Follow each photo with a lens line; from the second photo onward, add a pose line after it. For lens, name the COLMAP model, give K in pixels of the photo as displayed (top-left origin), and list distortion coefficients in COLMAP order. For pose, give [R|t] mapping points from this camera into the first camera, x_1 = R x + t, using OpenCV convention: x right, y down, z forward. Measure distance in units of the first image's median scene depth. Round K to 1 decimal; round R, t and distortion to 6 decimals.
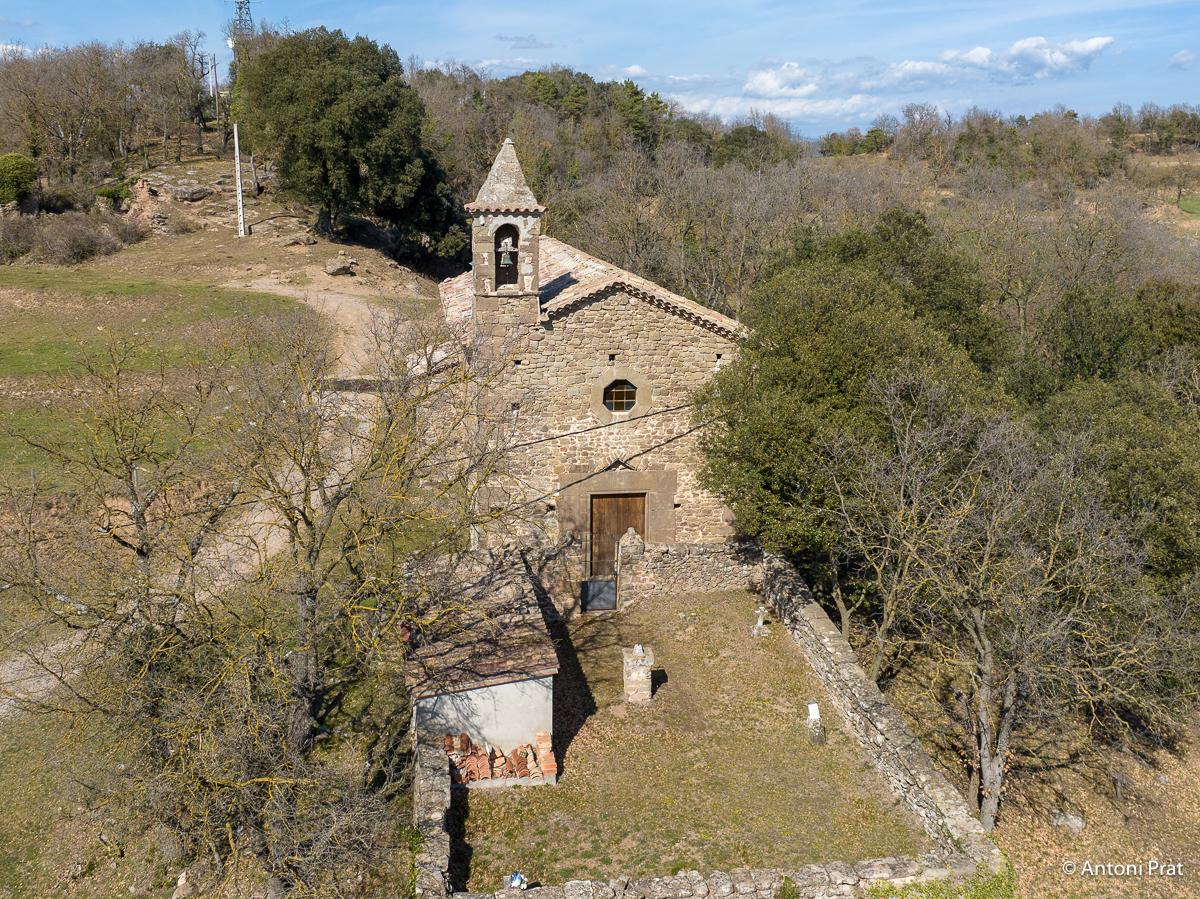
lens RADIAL K [[1185.0, 0, 581.0], [0, 1185.0, 393.4], [0, 0, 1]] dist [-0.020892, 0.000000]
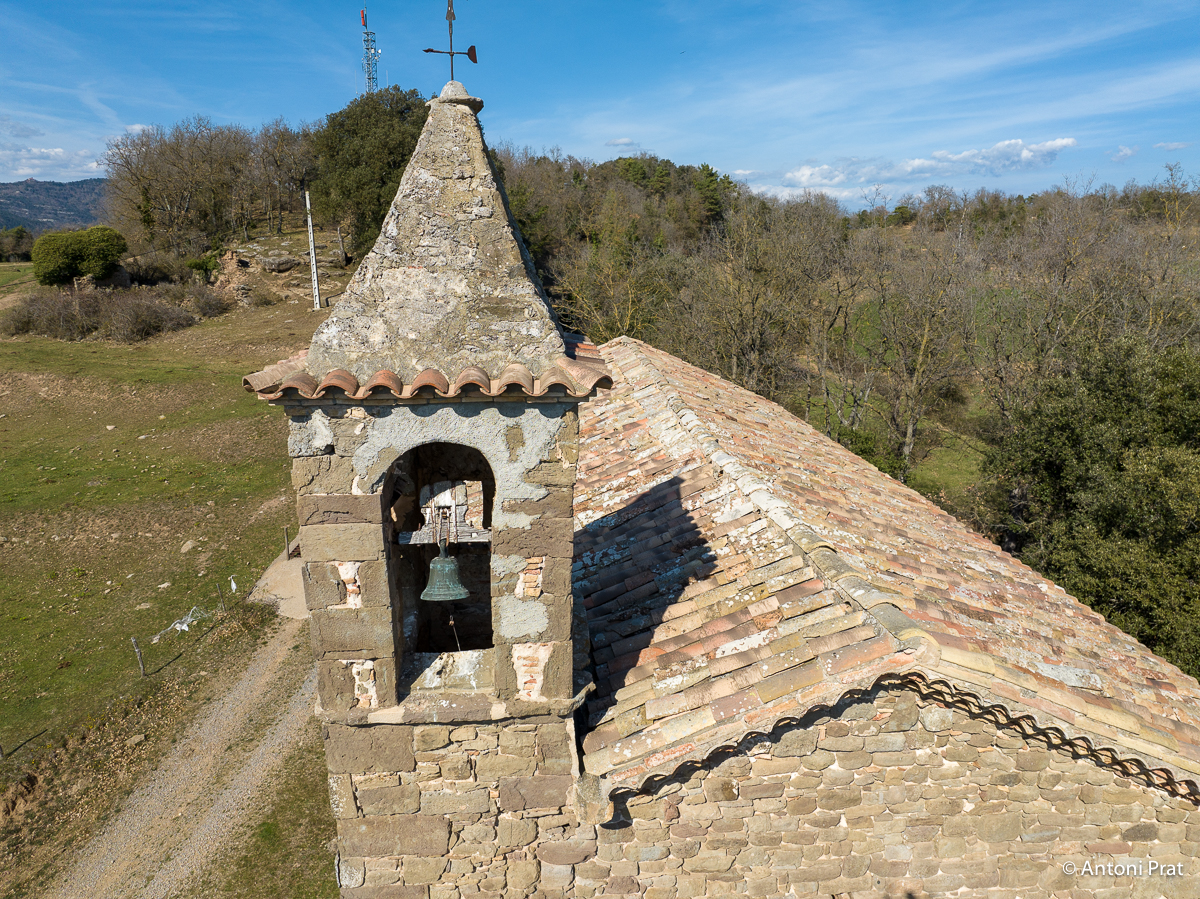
lens RADIAL K [[848.4, 0, 599.7], [0, 848.4, 449.8], [0, 0, 1]] dist [-0.043450, 0.016727]
pose [[0.997485, 0.011820, -0.069879, -0.017586], [-0.007945, 0.998429, 0.055471, -0.144186], [0.070424, -0.054776, 0.996012, 0.797433]]
